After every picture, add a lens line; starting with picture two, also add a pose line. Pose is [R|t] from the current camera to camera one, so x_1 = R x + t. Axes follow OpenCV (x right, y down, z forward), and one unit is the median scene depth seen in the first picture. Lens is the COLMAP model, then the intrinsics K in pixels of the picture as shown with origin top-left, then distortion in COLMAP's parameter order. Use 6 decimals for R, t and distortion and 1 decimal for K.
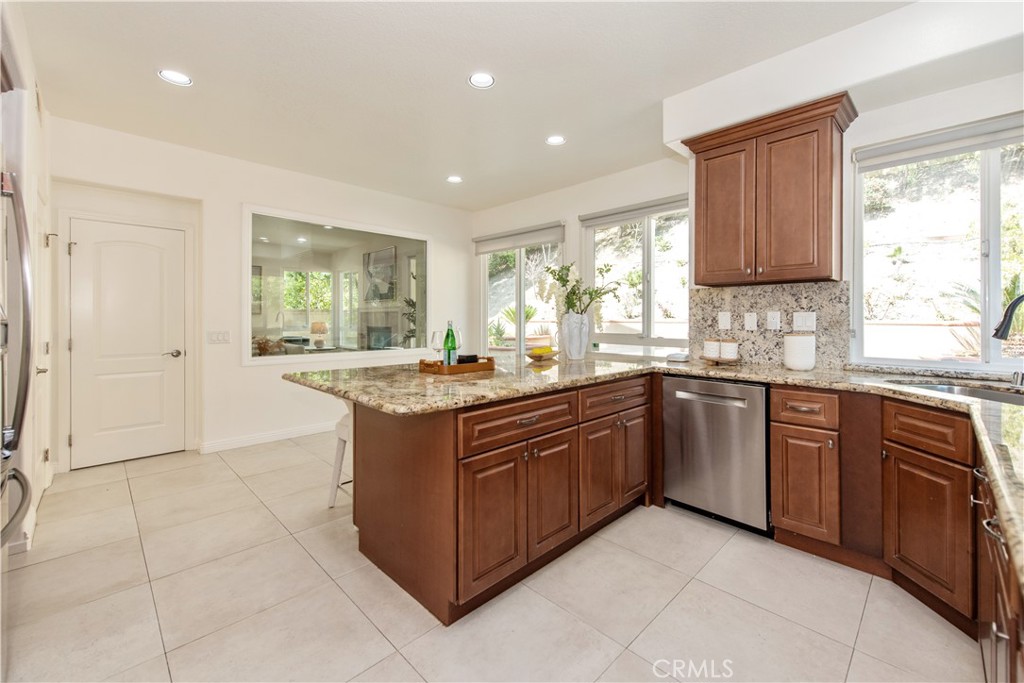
lens RADIAL K [[422.8, 0, 514.7], [0, 422.8, 340.6], [0, 0, 1]] dist [0.000642, 0.000032]
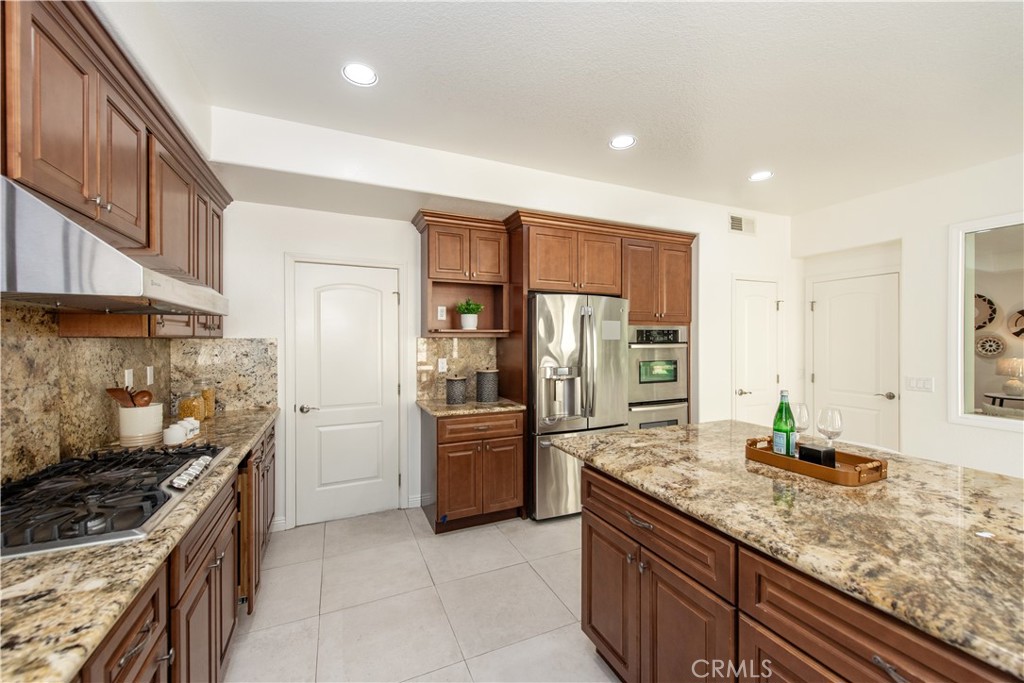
lens RADIAL K [[401.7, 0, 516.2], [0, 401.7, 341.4], [0, 0, 1]] dist [0.002023, -0.001039]
pose [[-0.356337, 0.001360, -0.934356, 0.601260], [-0.046132, 0.998754, 0.019047, -0.112709], [0.933218, 0.049891, -0.355831, 0.752302]]
